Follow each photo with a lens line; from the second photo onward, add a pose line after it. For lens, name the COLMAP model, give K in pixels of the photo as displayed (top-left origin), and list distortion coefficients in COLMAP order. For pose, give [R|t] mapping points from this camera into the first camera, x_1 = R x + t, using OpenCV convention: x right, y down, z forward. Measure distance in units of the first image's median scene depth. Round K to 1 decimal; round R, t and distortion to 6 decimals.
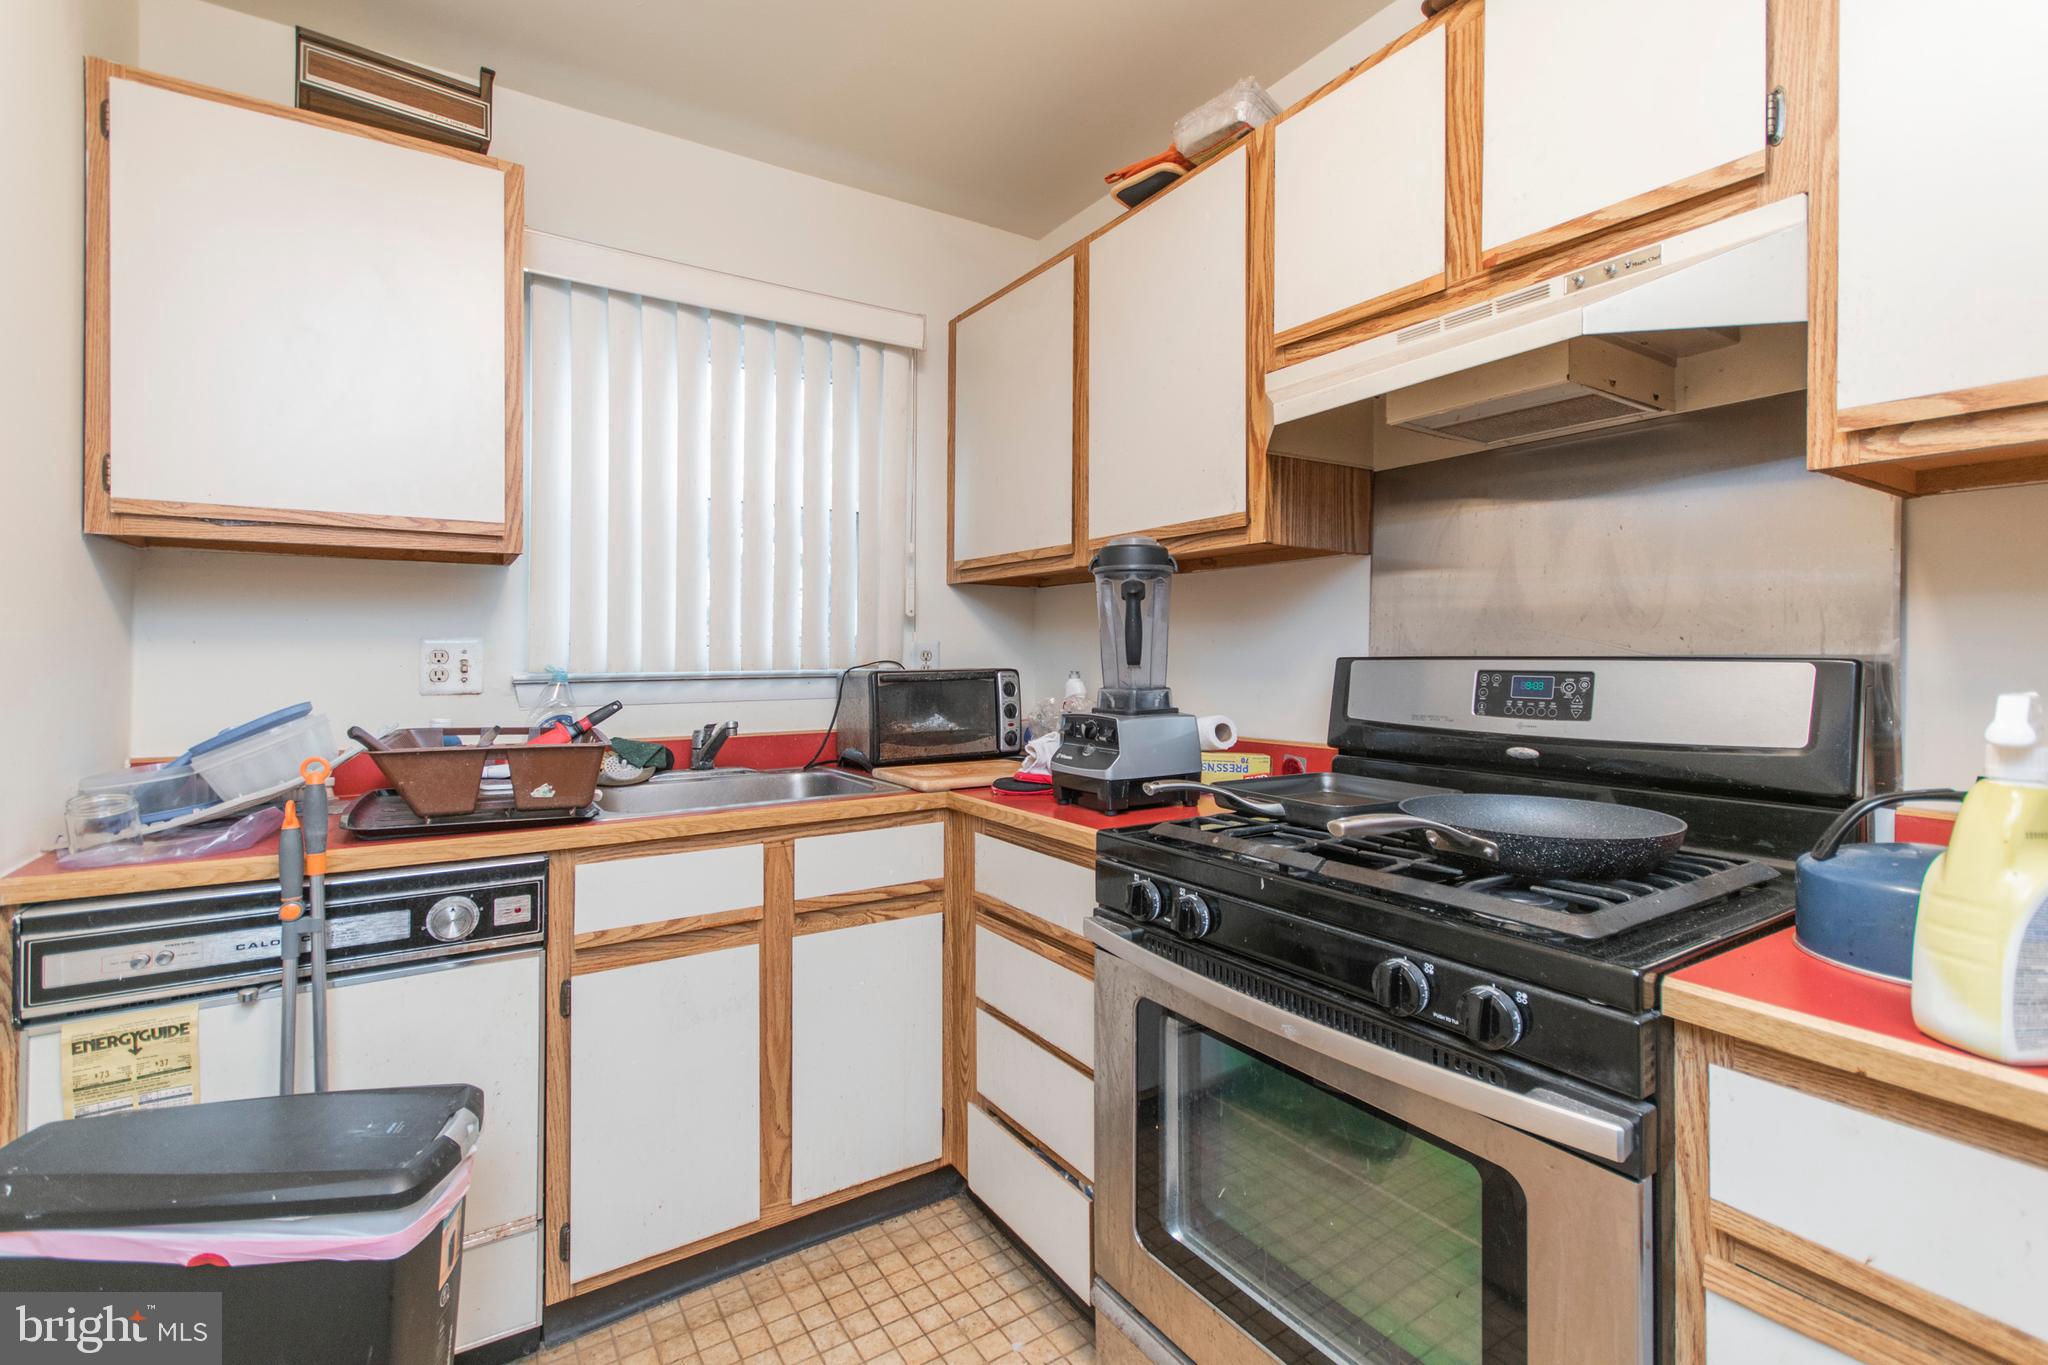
lens RADIAL K [[885.3, 0, 986.8], [0, 885.3, 643.6], [0, 0, 1]] dist [0.003583, -0.000026]
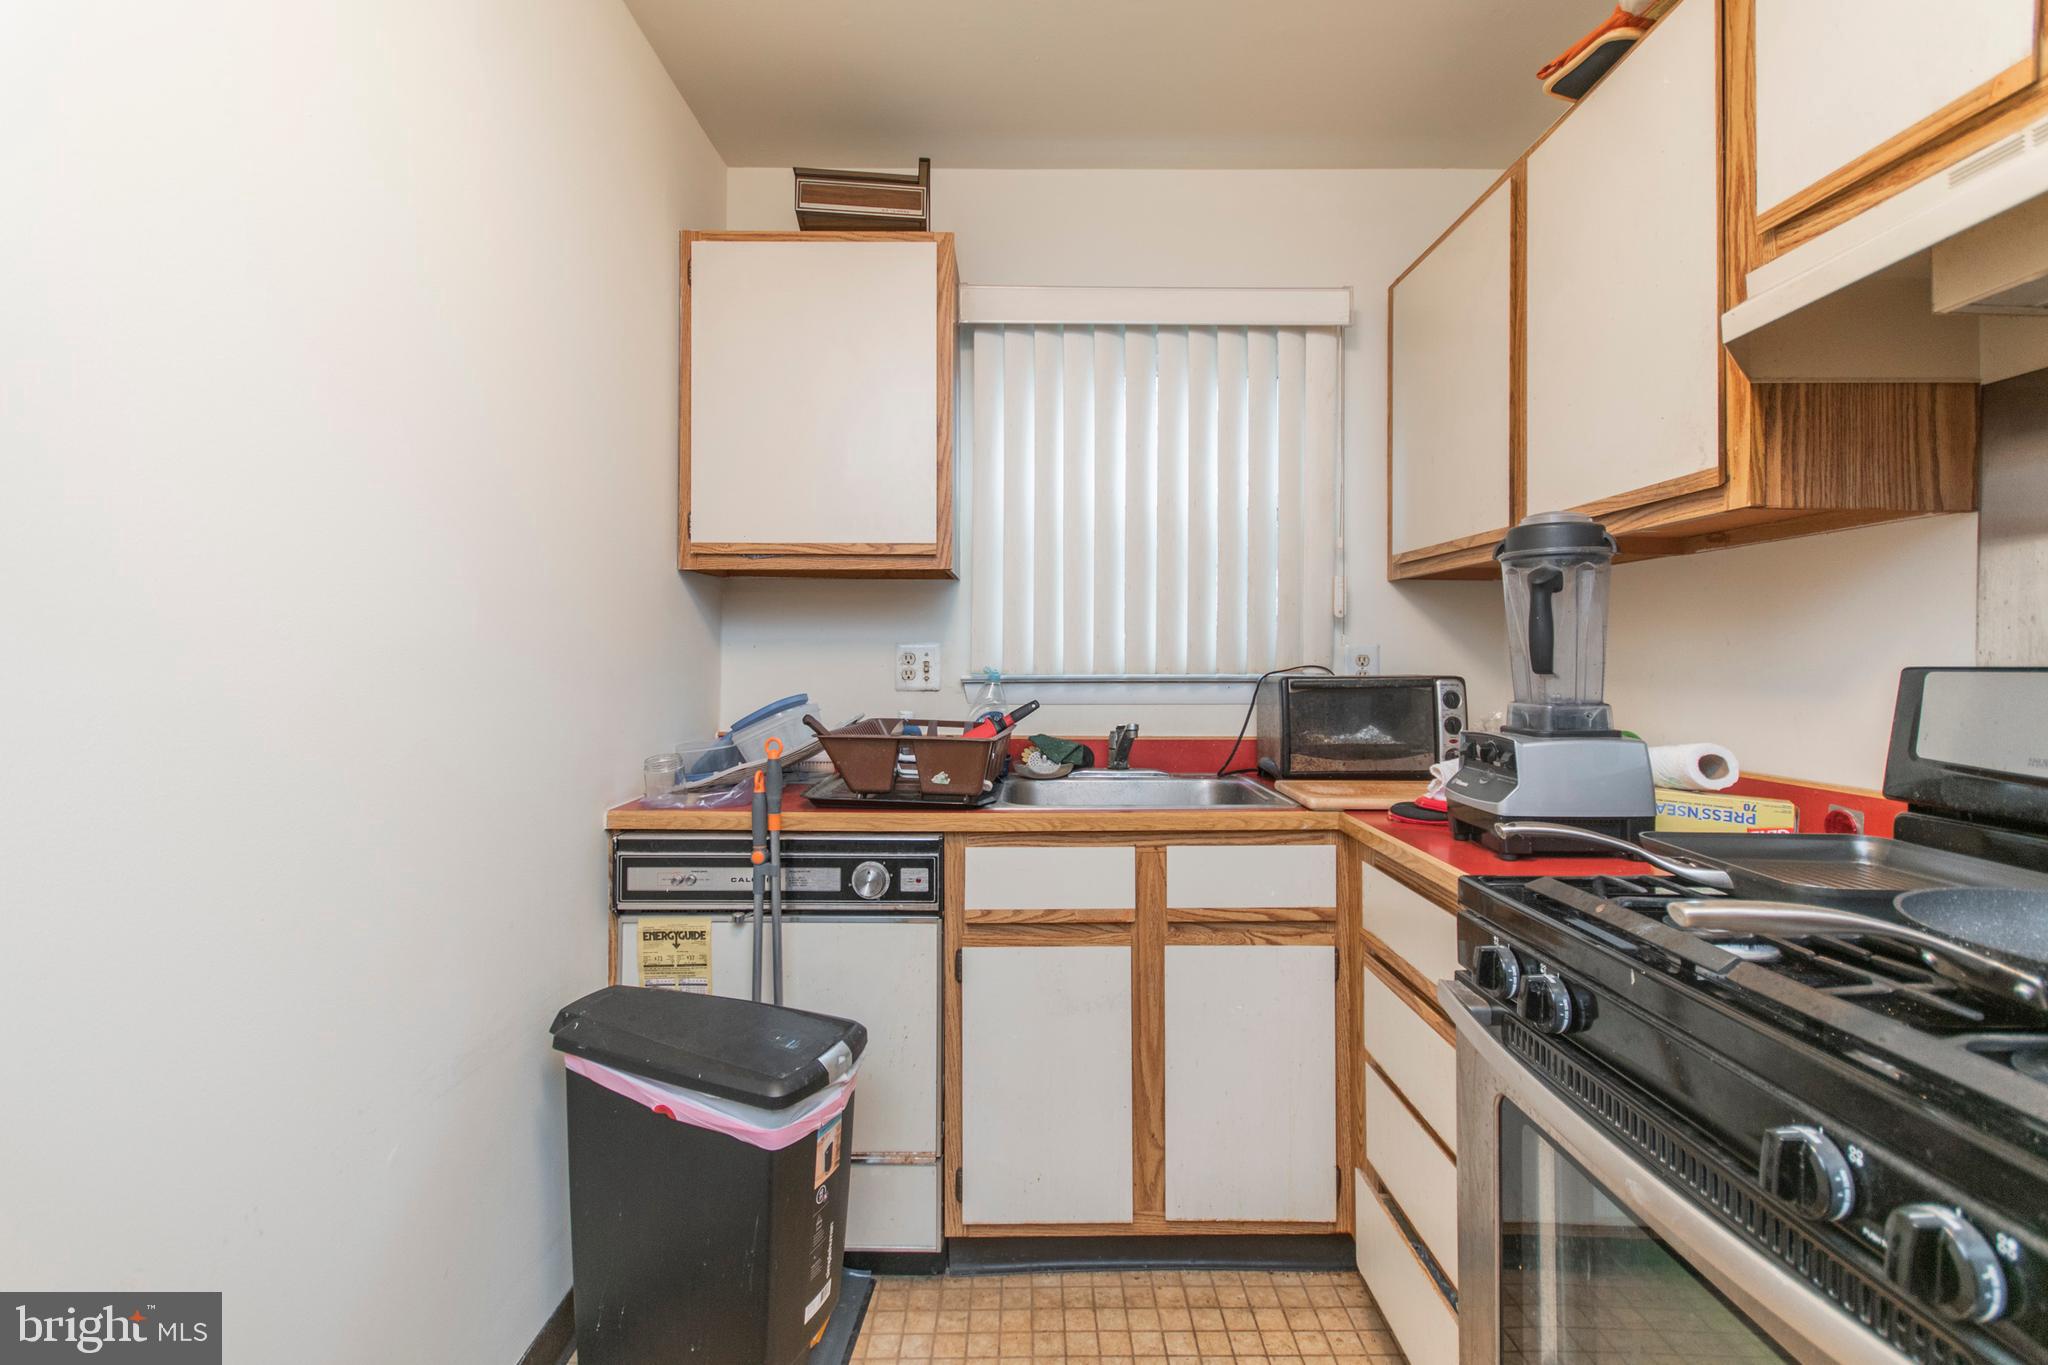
lens RADIAL K [[890.3, 0, 1044.4], [0, 890.3, 635.8], [0, 0, 1]] dist [0.001769, -0.000139]
pose [[0.859730, -0.008040, -0.510686, 0.181730], [0.001706, 0.999916, -0.012871, -0.000391], [0.510747, 0.010194, 0.859671, 0.081040]]
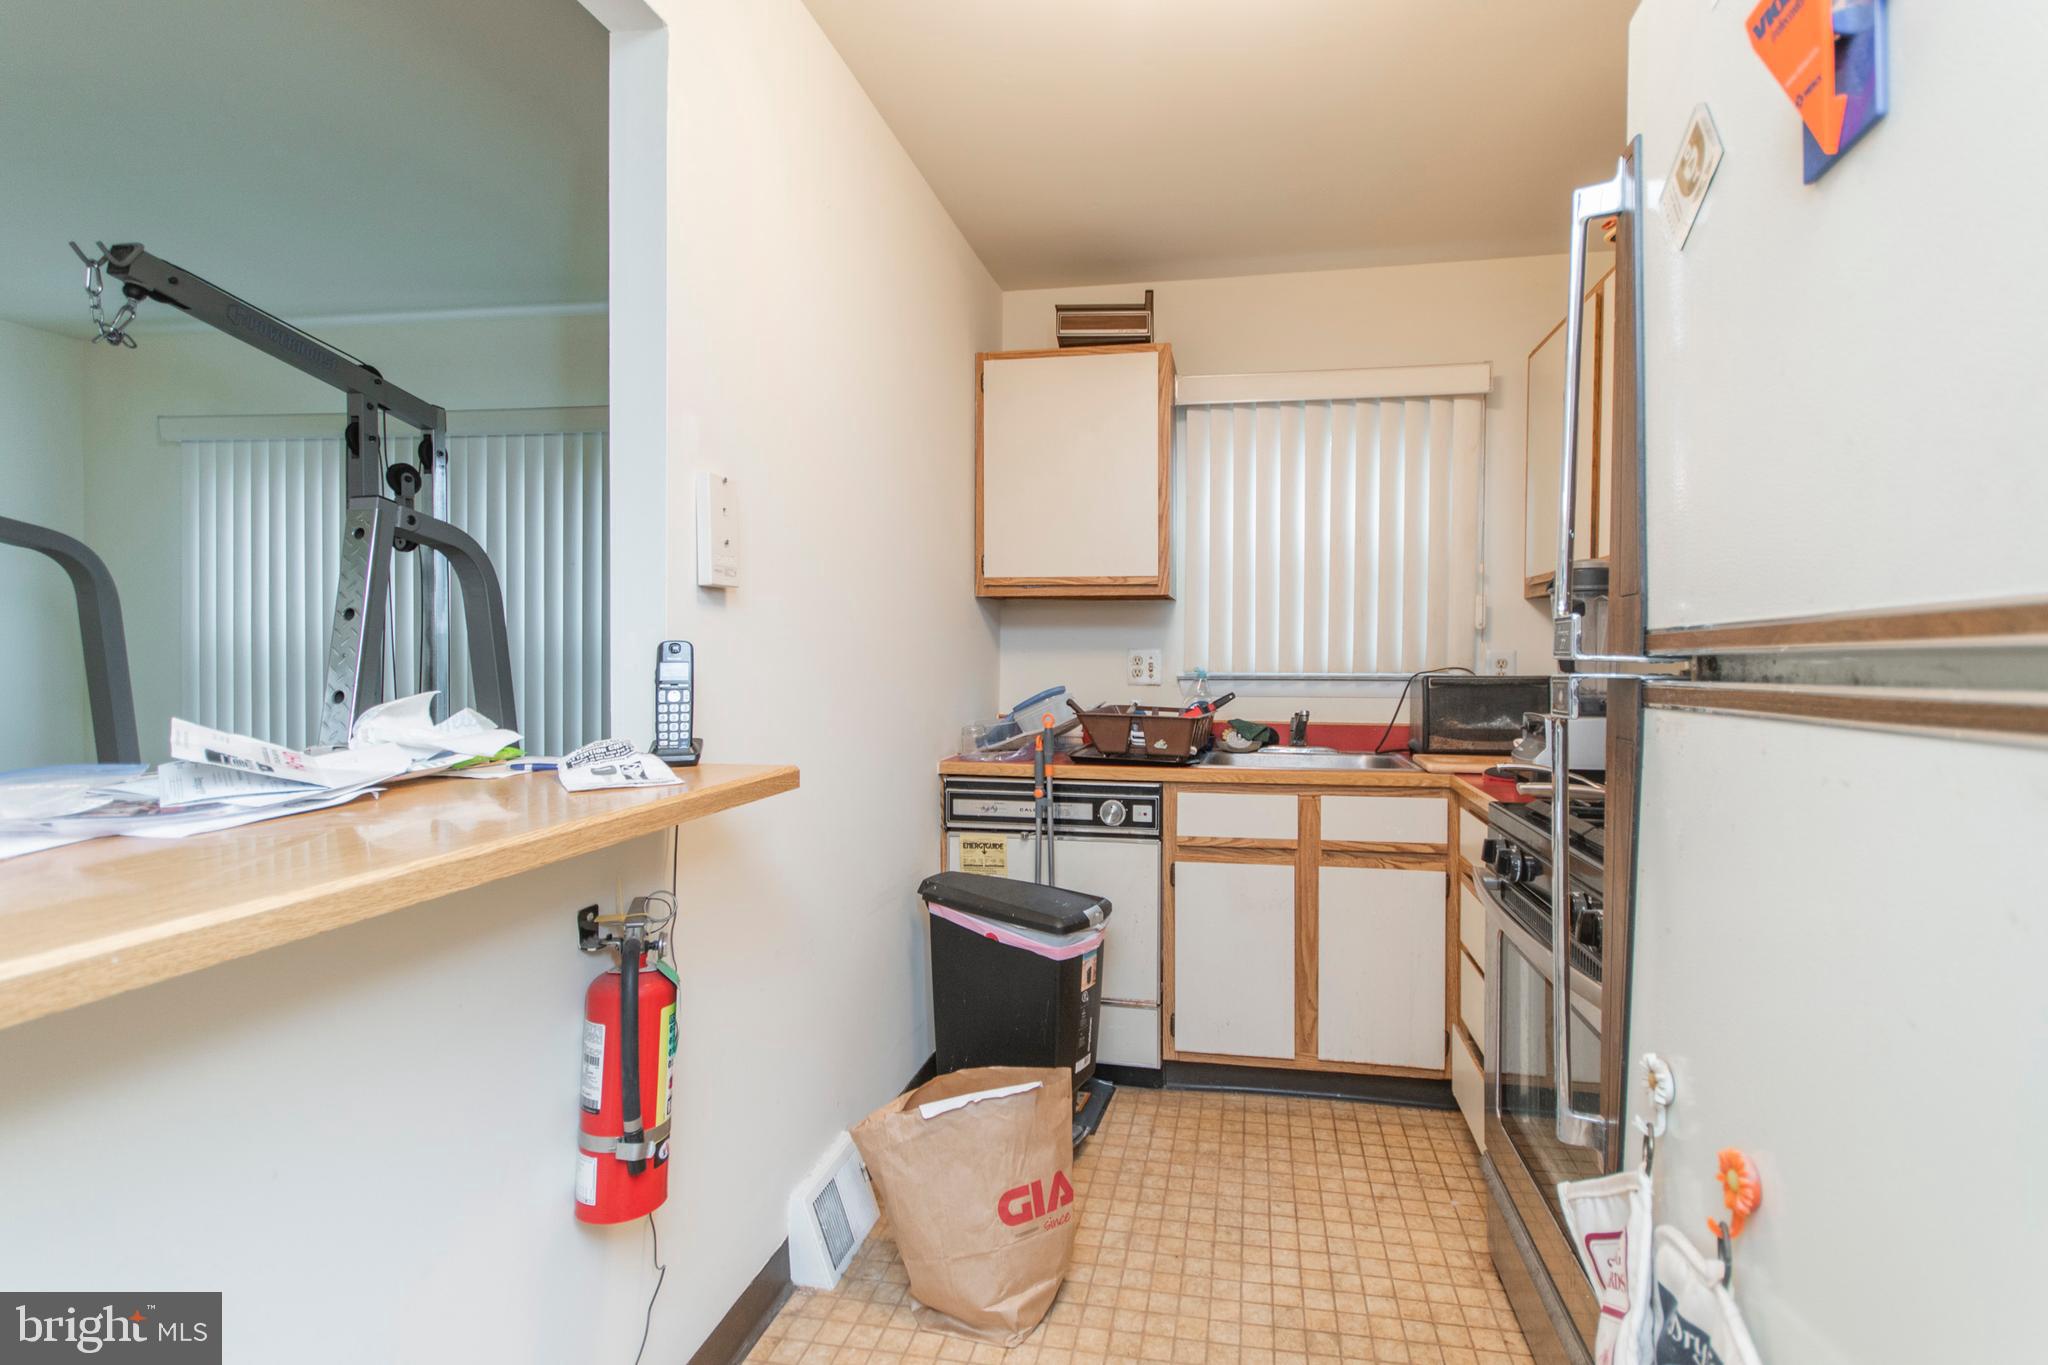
lens RADIAL K [[892.9, 0, 1097.5], [0, 892.9, 664.7], [0, 0, 1]] dist [0.001666, 0.000406]
pose [[0.746323, 0.010776, -0.665497, 0.465330], [0.000575, 0.999858, 0.016835, -0.006554], [0.665584, -0.012947, 0.746211, -0.275720]]
